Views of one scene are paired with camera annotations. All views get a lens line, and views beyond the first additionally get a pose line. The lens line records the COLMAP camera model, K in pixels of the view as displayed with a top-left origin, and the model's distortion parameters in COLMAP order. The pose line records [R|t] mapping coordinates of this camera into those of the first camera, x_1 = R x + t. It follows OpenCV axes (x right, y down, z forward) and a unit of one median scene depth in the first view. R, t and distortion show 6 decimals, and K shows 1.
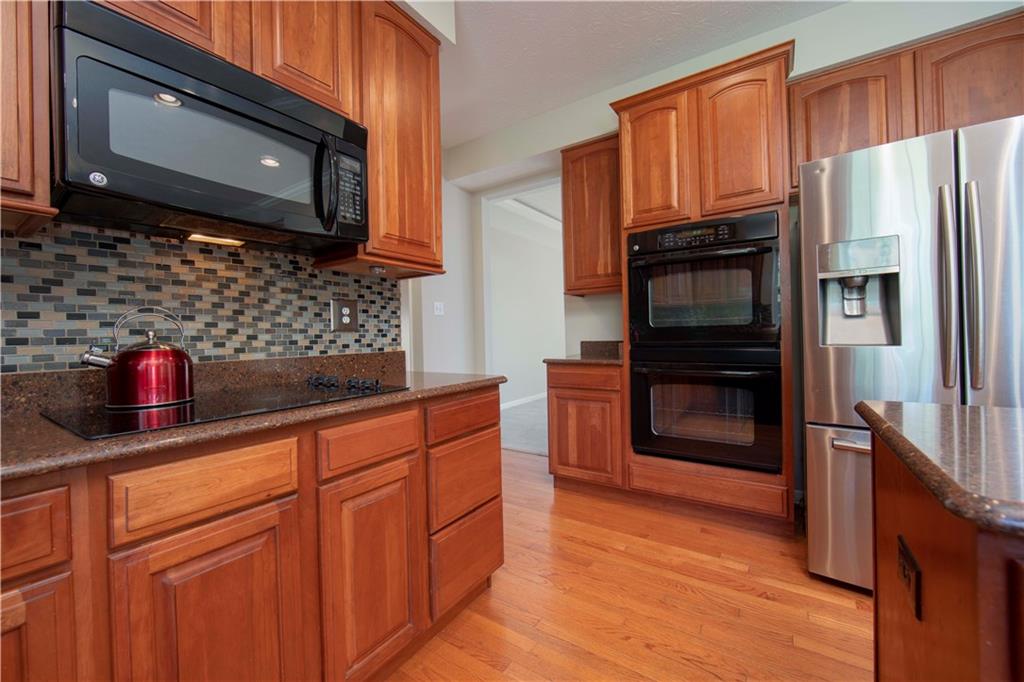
lens RADIAL K [[402.4, 0, 504.3], [0, 402.4, 335.6], [0, 0, 1]] dist [-0.011523, 0.000441]
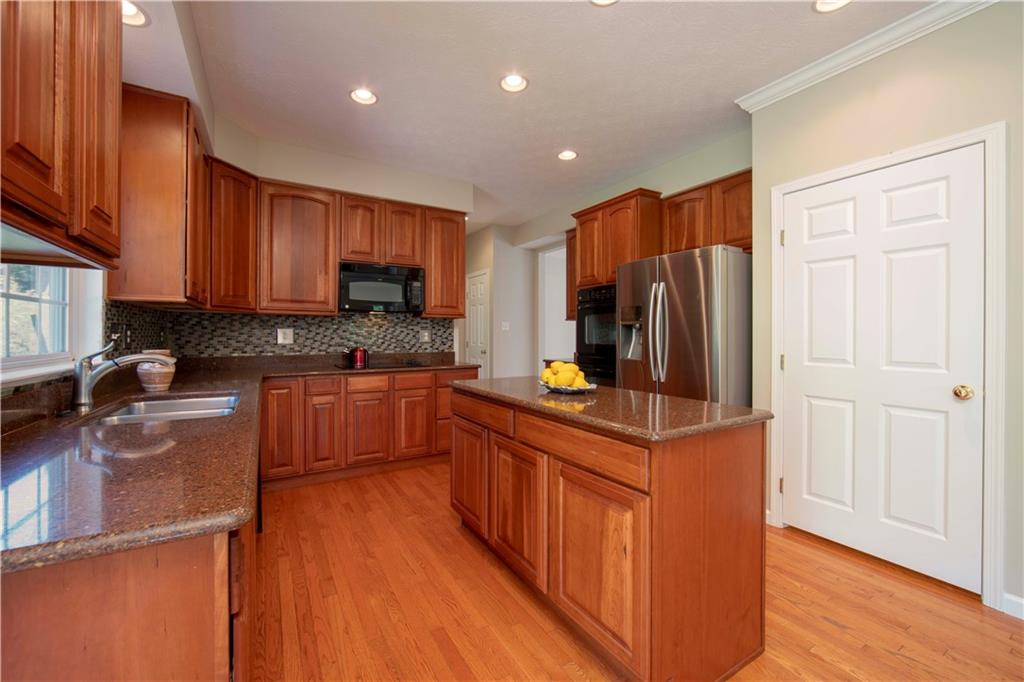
lens RADIAL K [[402.4, 0, 504.3], [0, 402.4, 335.6], [0, 0, 1]] dist [-0.011523, 0.000441]
pose [[0.907477, 0.025843, -0.419306, 1.293703], [-0.023676, 0.999666, 0.010372, -0.111262], [0.419433, 0.000515, 0.907786, -1.225754]]
